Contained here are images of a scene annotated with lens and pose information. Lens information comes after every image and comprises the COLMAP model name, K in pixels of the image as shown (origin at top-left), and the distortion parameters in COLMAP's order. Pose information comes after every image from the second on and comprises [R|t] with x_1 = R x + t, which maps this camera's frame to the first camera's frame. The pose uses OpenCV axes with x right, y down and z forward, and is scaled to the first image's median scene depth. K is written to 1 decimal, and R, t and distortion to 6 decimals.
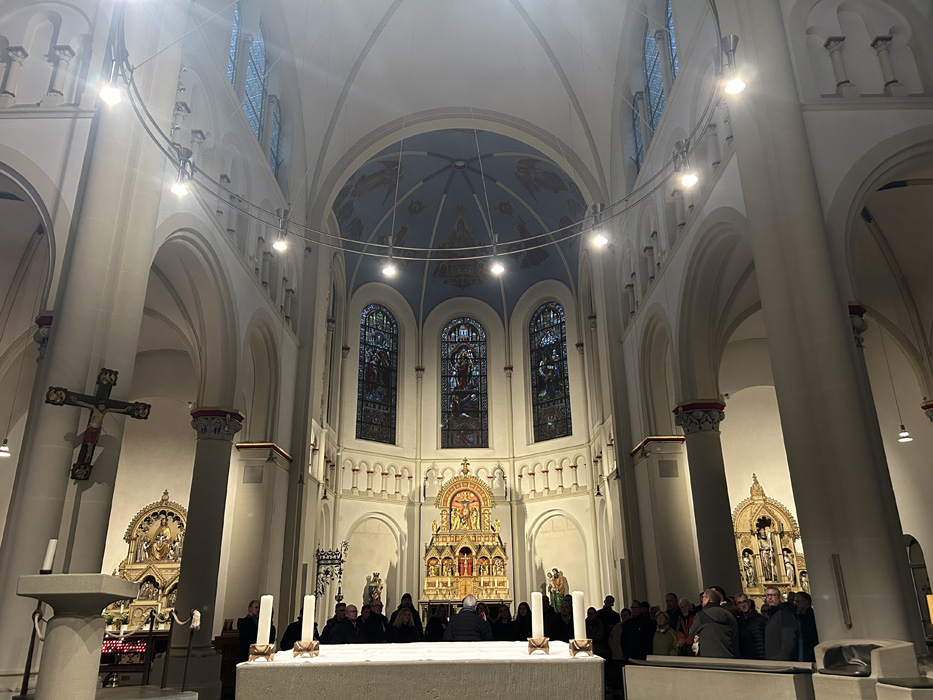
lens RADIAL K [[704.9, 0, 469.0], [0, 704.9, 341.4], [0, 0, 1]] dist [0.073411, -0.075876]
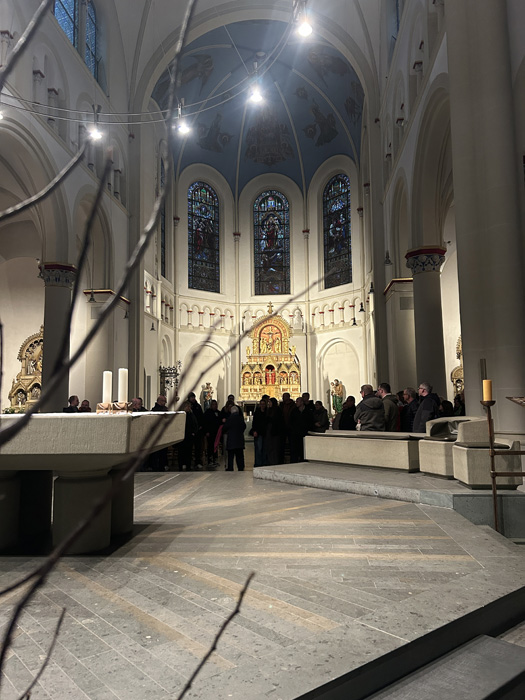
lens RADIAL K [[528.9, 0, 259.3], [0, 528.9, 356.9], [0, 0, 1]] dist [0.073411, -0.075876]
pose [[0.995681, -0.008793, -0.092422, 0.068482], [0.032199, 0.966420, 0.254944, 0.011838], [0.087077, -0.256819, 0.962529, 0.012201]]
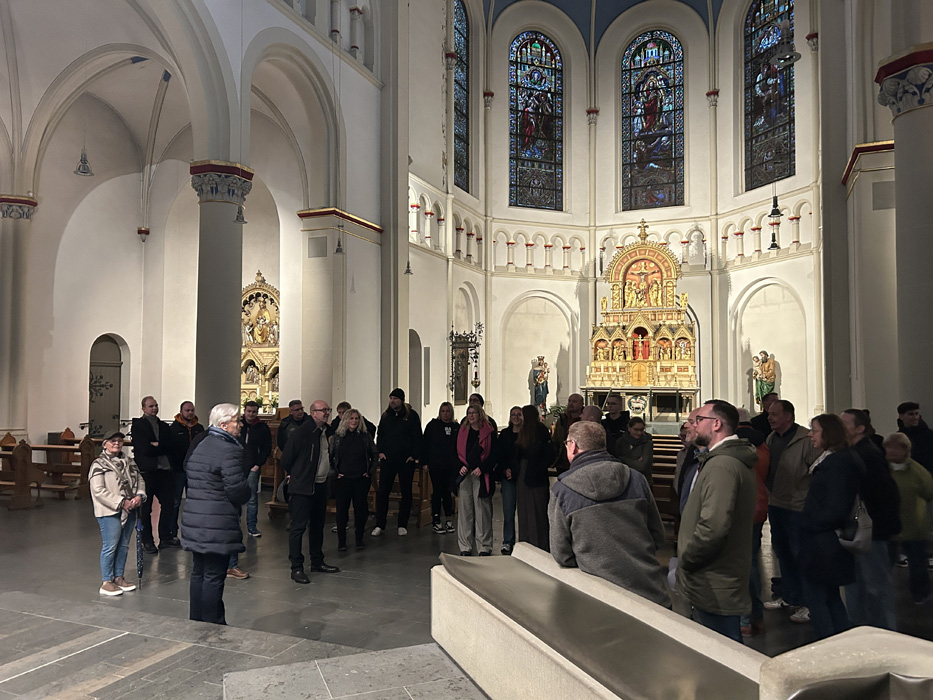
lens RADIAL K [[704.9, 0, 466.7], [0, 704.9, 352.6], [0, 0, 1]] dist [0.073411, -0.075876]
pose [[0.921820, -0.002836, -0.387607, 0.124717], [0.122600, 0.950769, 0.284617, 0.060143], [0.367717, -0.309886, 0.876786, 0.197686]]
